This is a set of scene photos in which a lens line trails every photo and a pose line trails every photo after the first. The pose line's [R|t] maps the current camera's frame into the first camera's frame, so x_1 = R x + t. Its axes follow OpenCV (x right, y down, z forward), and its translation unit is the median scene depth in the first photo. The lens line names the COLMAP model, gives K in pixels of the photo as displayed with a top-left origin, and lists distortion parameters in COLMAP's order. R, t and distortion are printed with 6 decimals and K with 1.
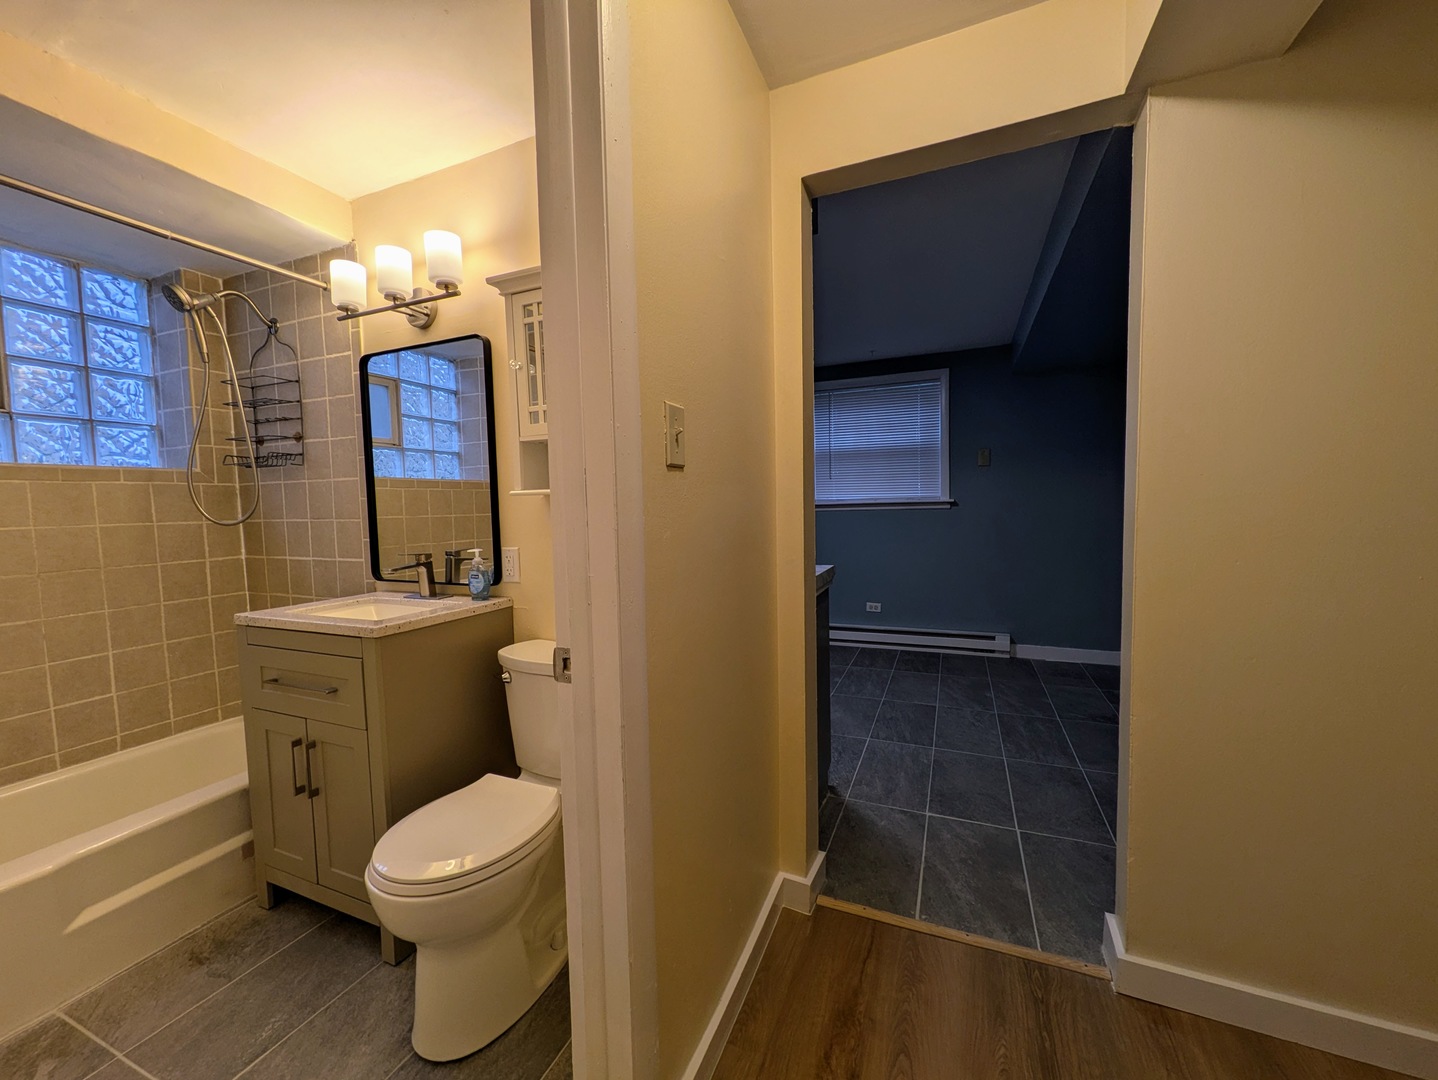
lens RADIAL K [[574.3, 0, 714.7], [0, 574.3, 538.1], [0, 0, 1]] dist [0.000350, -0.000013]
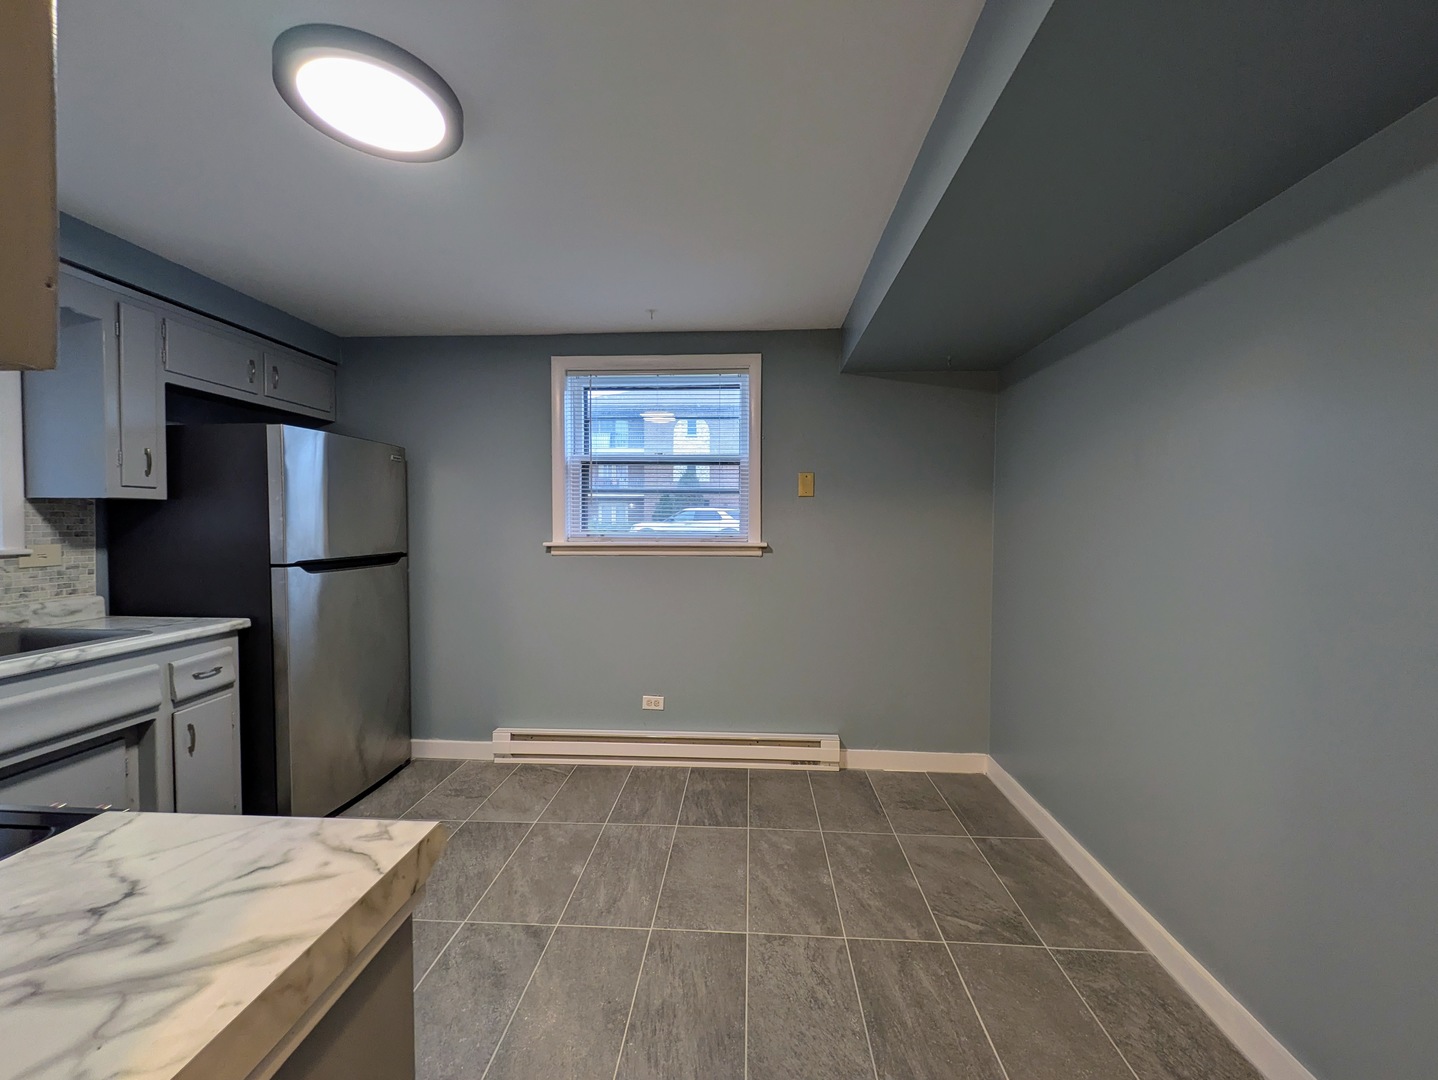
lens RADIAL K [[574.3, 0, 719.1], [0, 574.3, 542.4], [0, 0, 1]] dist [0.000350, -0.000013]
pose [[0.942316, 0.017272, 0.334277, 0.110045], [-0.007529, 0.999509, -0.030421, -0.038982], [-0.334639, 0.026150, 0.941984, 0.307874]]
